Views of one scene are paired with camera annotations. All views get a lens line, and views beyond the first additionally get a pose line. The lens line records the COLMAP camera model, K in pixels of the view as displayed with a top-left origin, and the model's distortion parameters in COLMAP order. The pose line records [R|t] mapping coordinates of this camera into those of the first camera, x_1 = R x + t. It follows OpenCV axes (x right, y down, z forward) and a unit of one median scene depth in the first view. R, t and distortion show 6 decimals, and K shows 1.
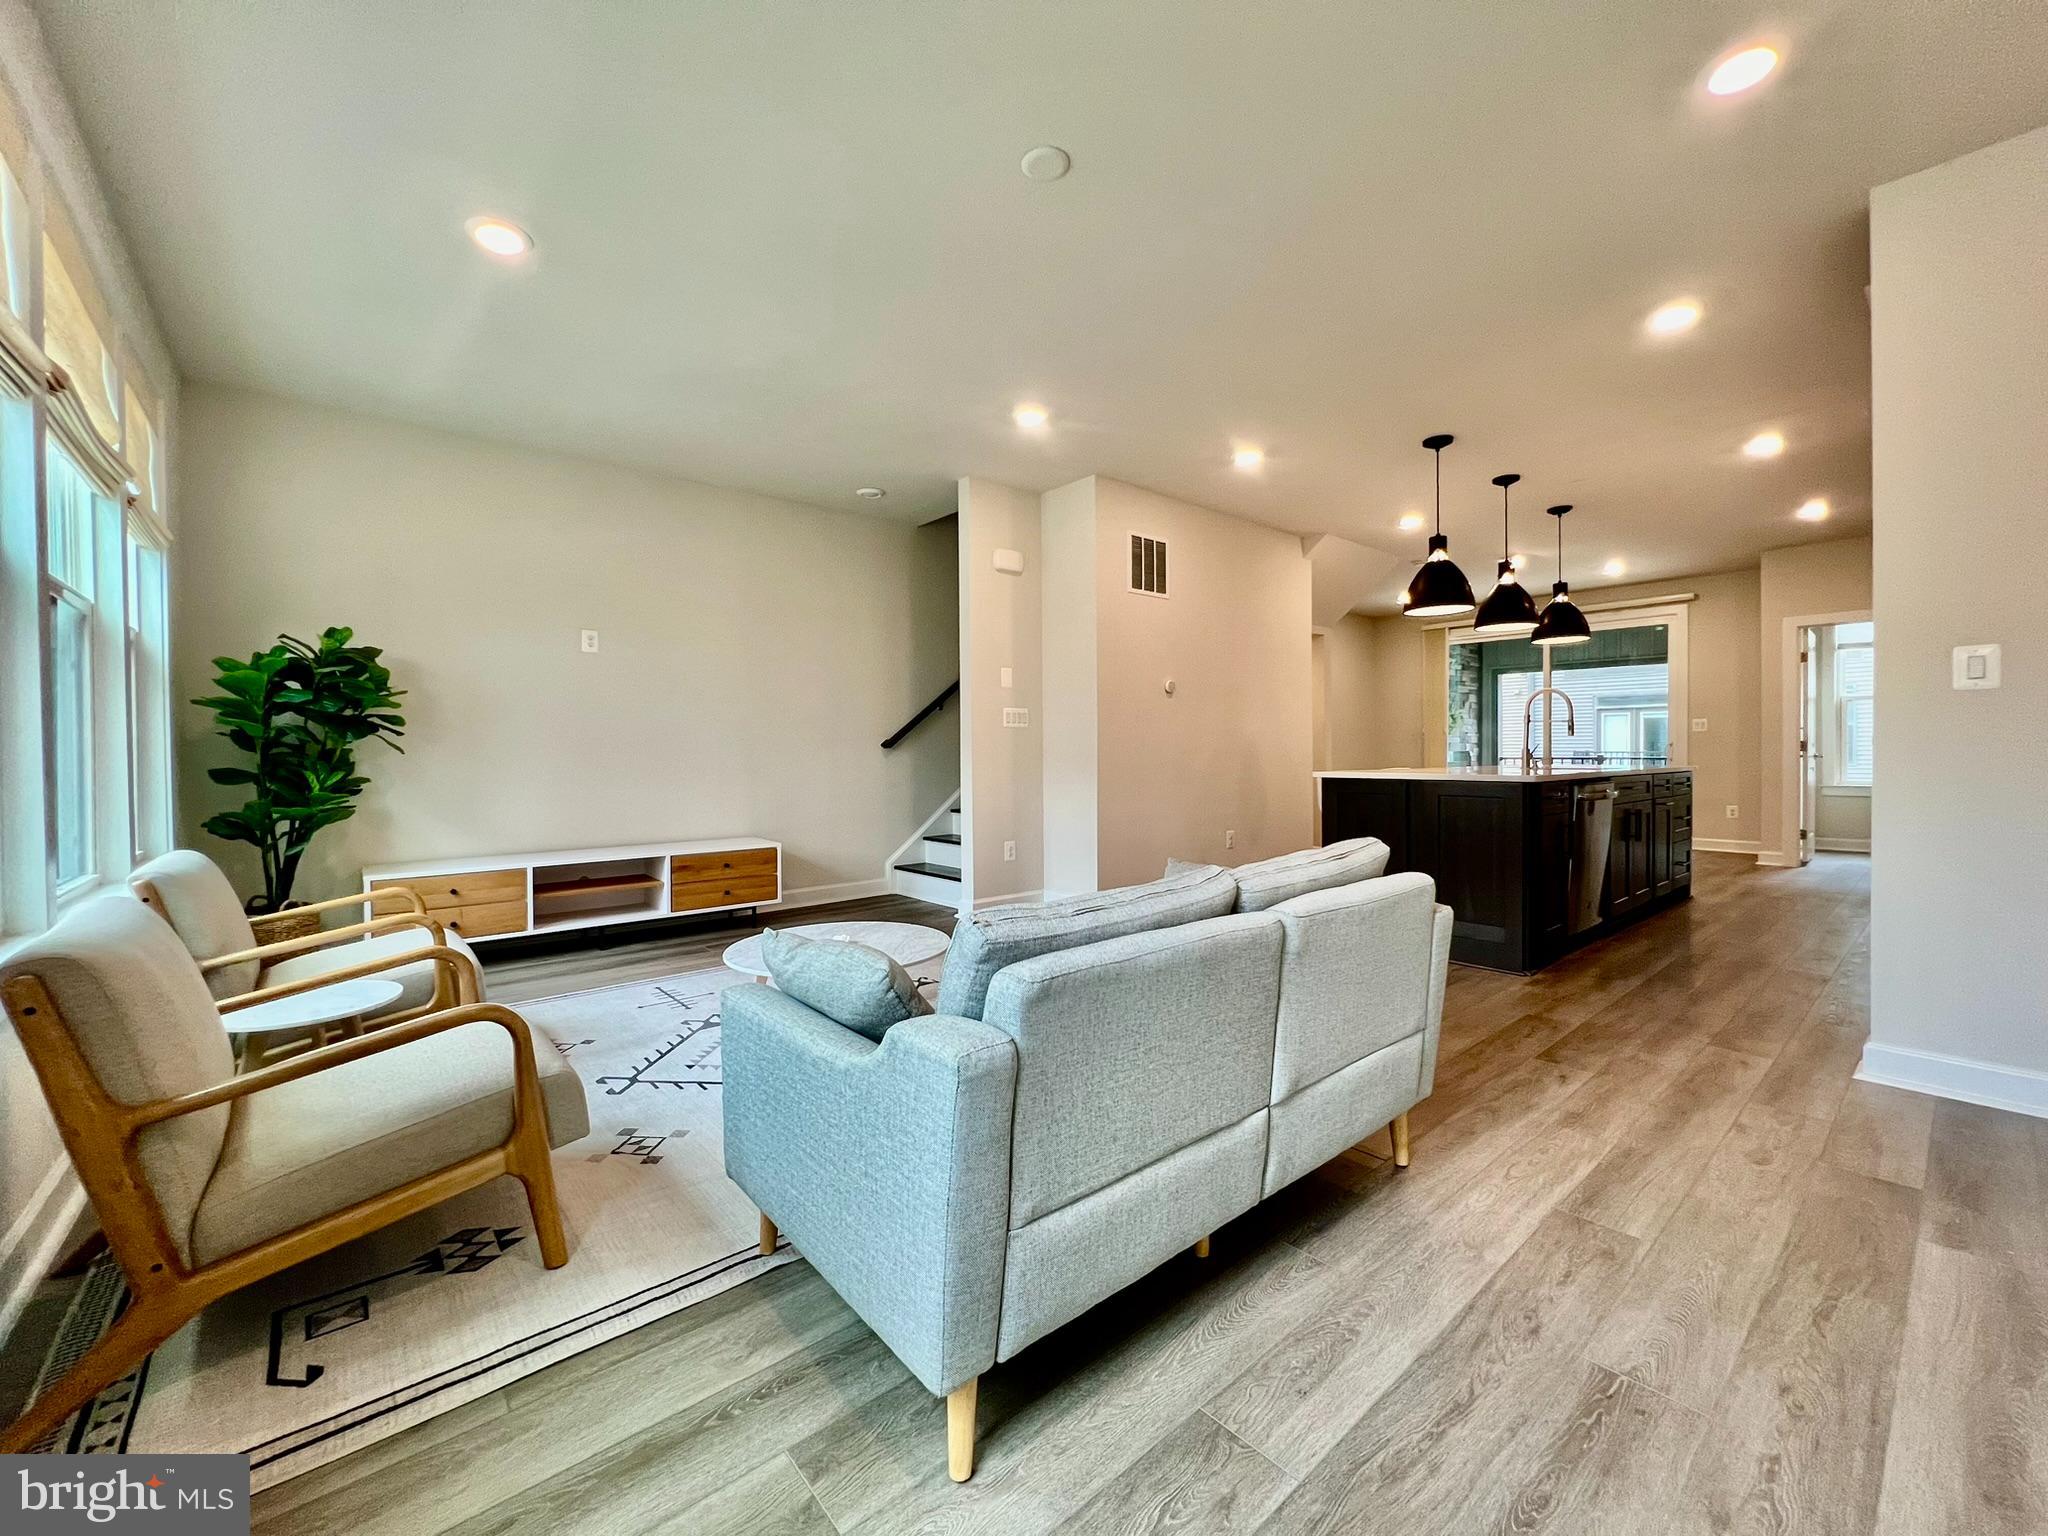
lens RADIAL K [[822.1, 0, 1020.5], [0, 822.1, 759.2], [0, 0, 1]] dist [-0.002931, 0.001176]
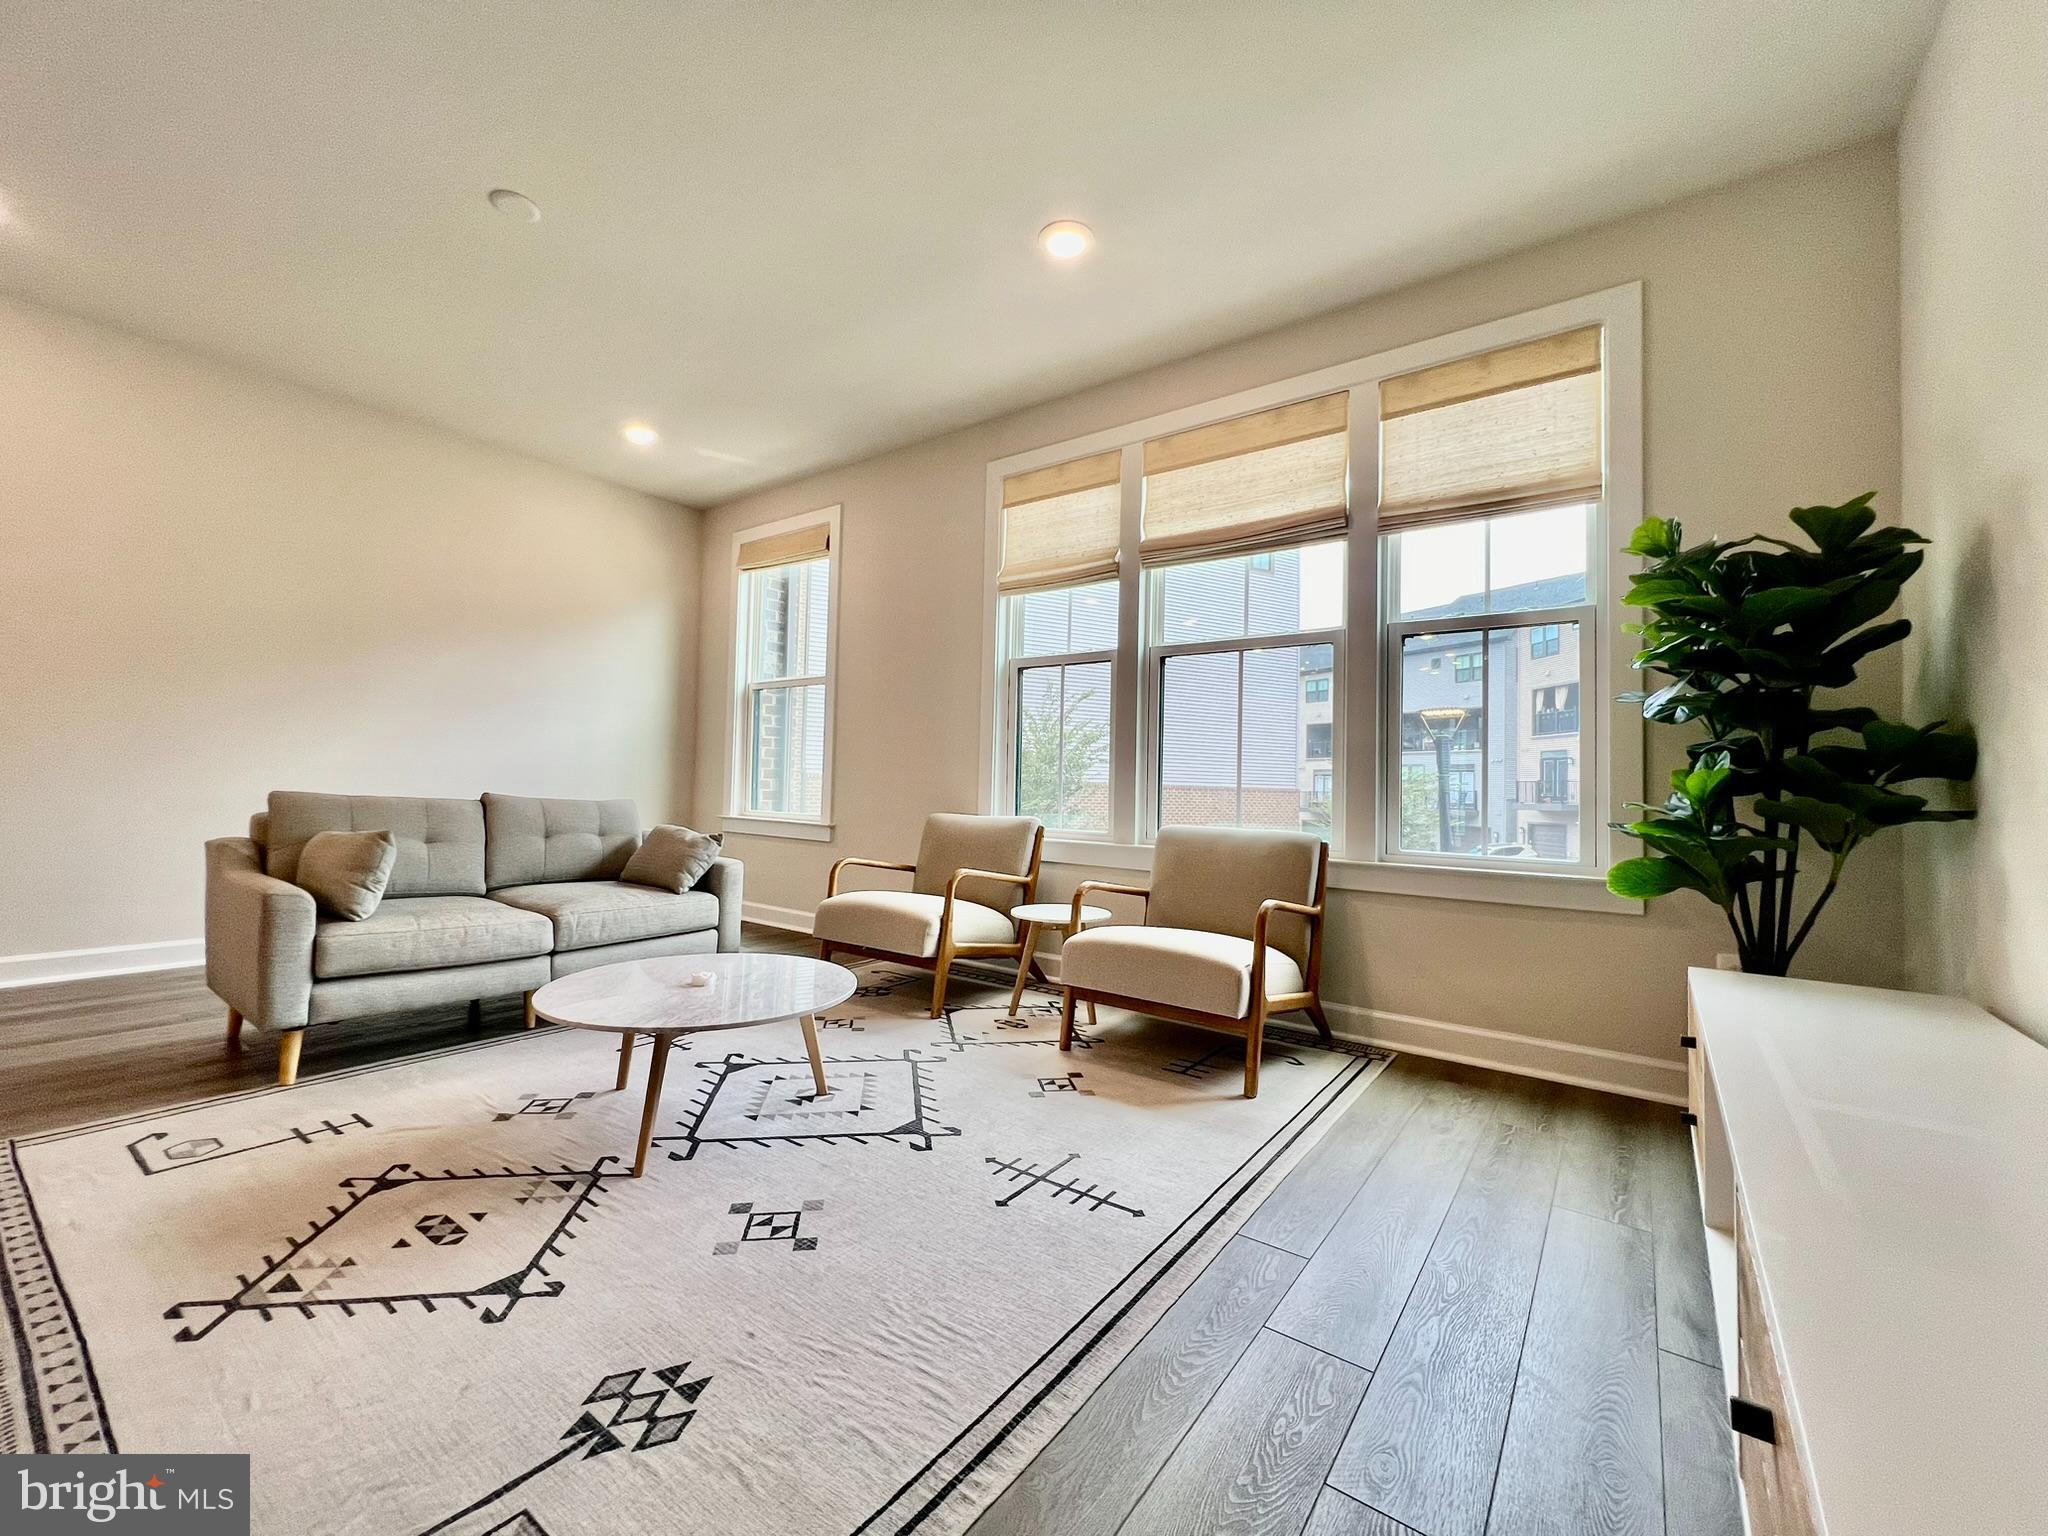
lens RADIAL K [[822.1, 0, 1019.9], [0, 822.1, 762.1], [0, 0, 1]] dist [-0.002931, 0.001176]
pose [[-0.974817, -0.022264, -0.221893, -0.174542], [-0.017970, 0.999610, -0.021355, 0.019814], [0.222282, -0.016830, -0.974837, 0.954818]]
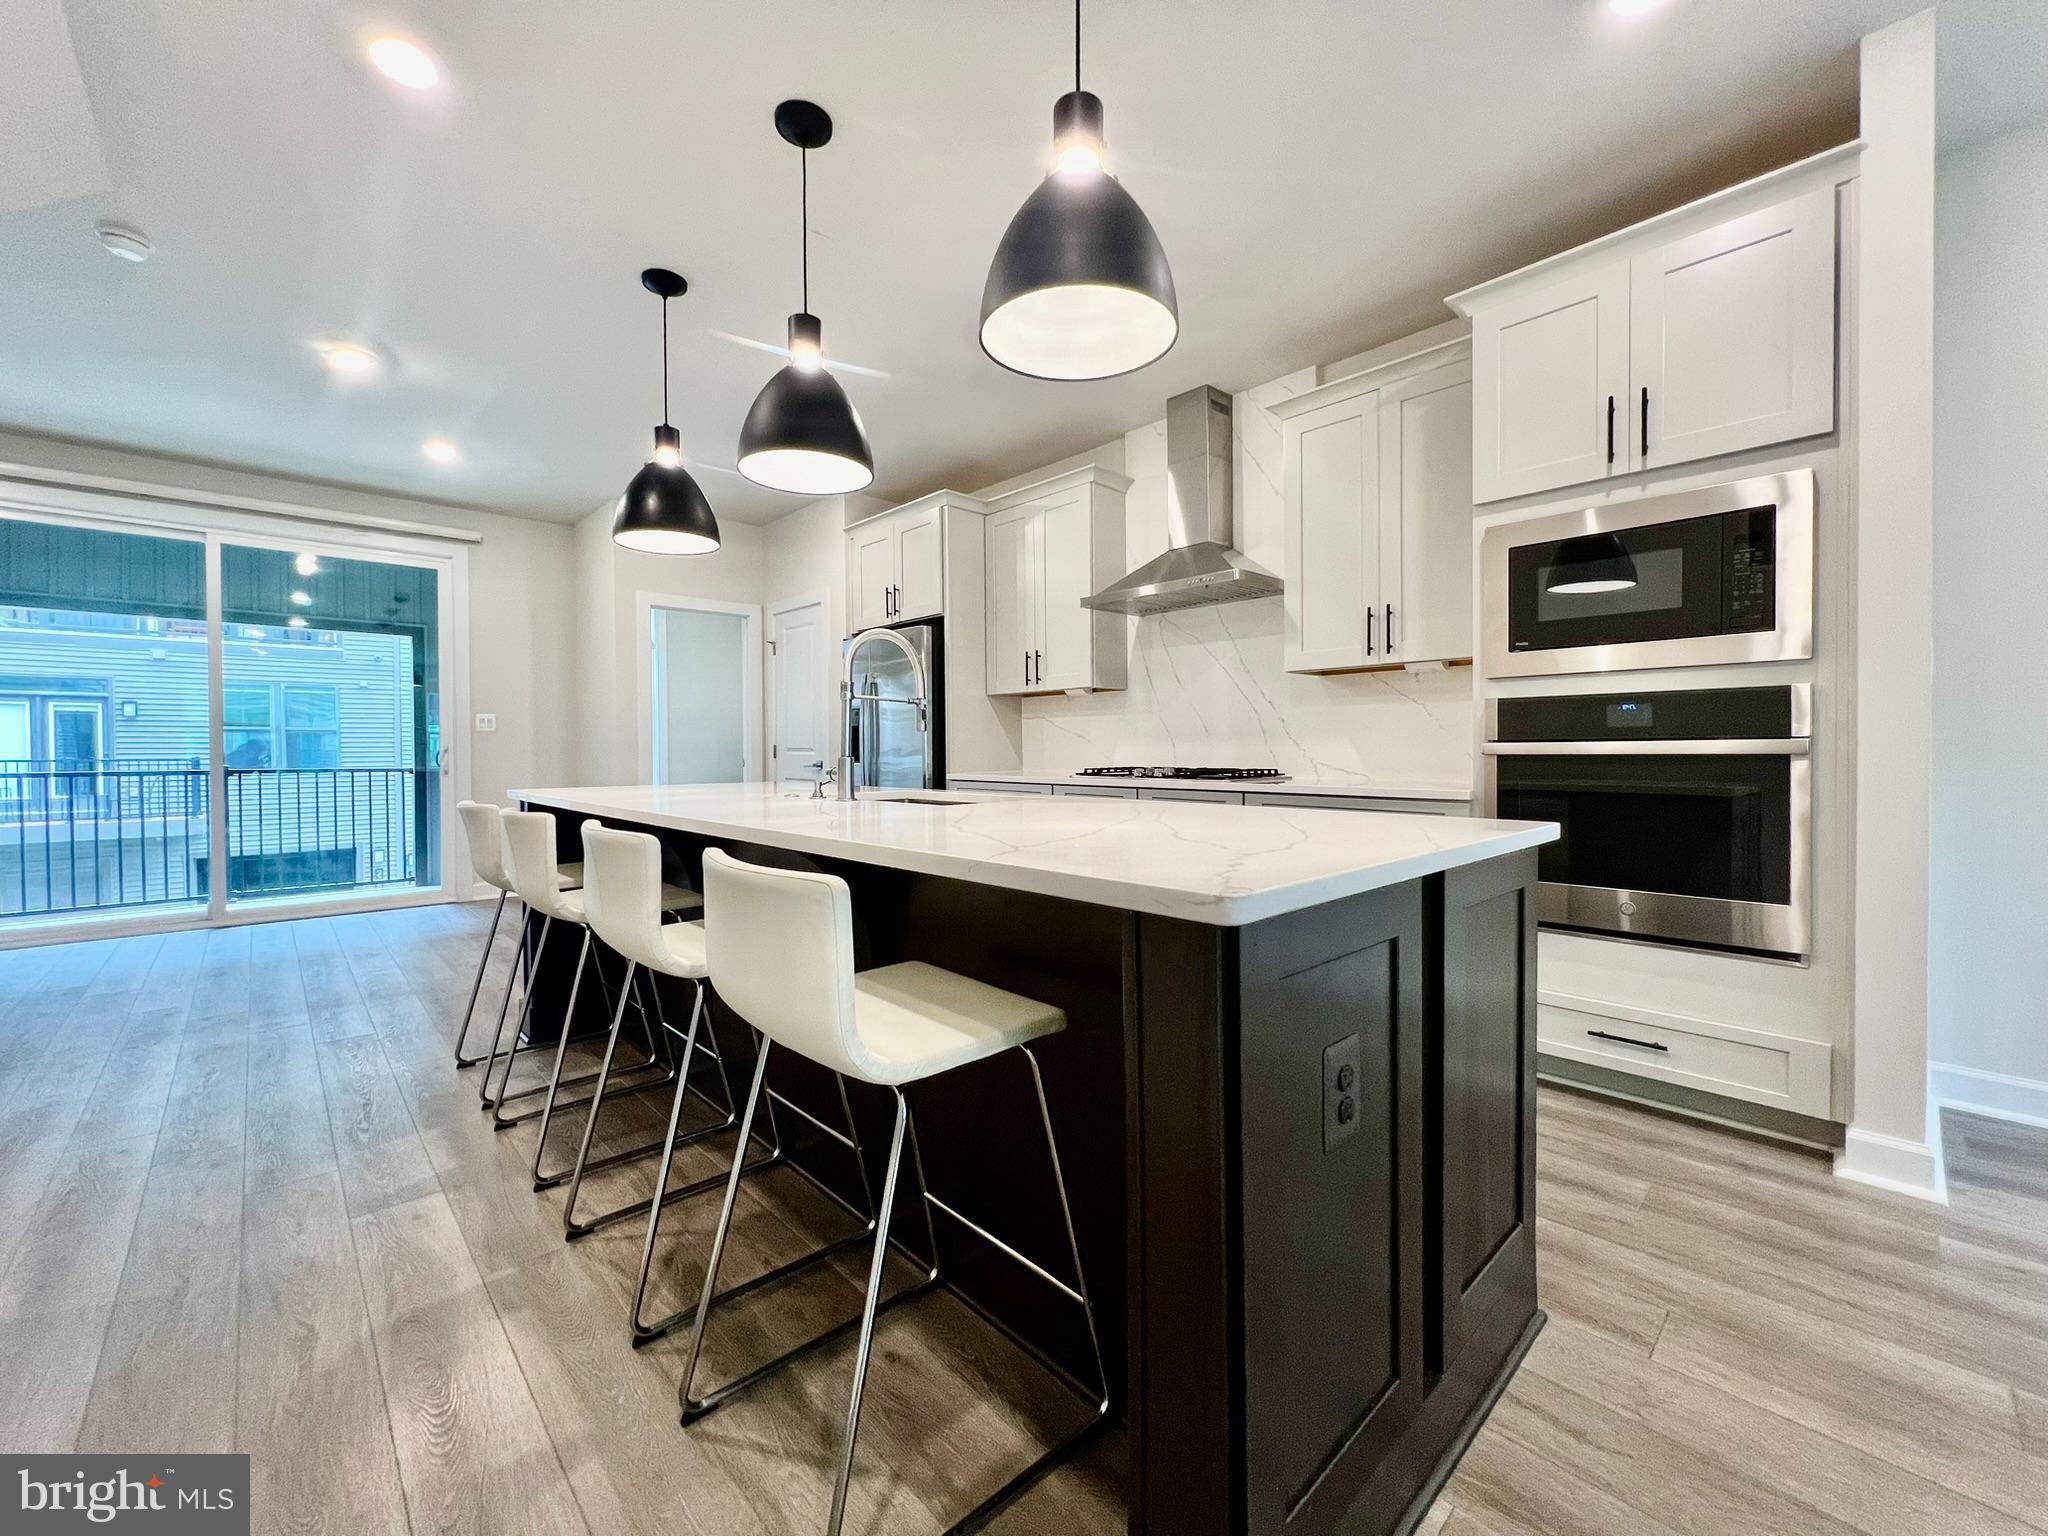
lens RADIAL K [[822.1, 0, 1020.6], [0, 822.1, 756.2], [0, 0, 1]] dist [-0.002931, 0.001176]
pose [[-0.043171, -0.004415, 0.999058, 0.146606], [0.014861, 0.999877, 0.005060, -0.013083], [-0.998957, 0.015066, -0.043100, 0.849053]]
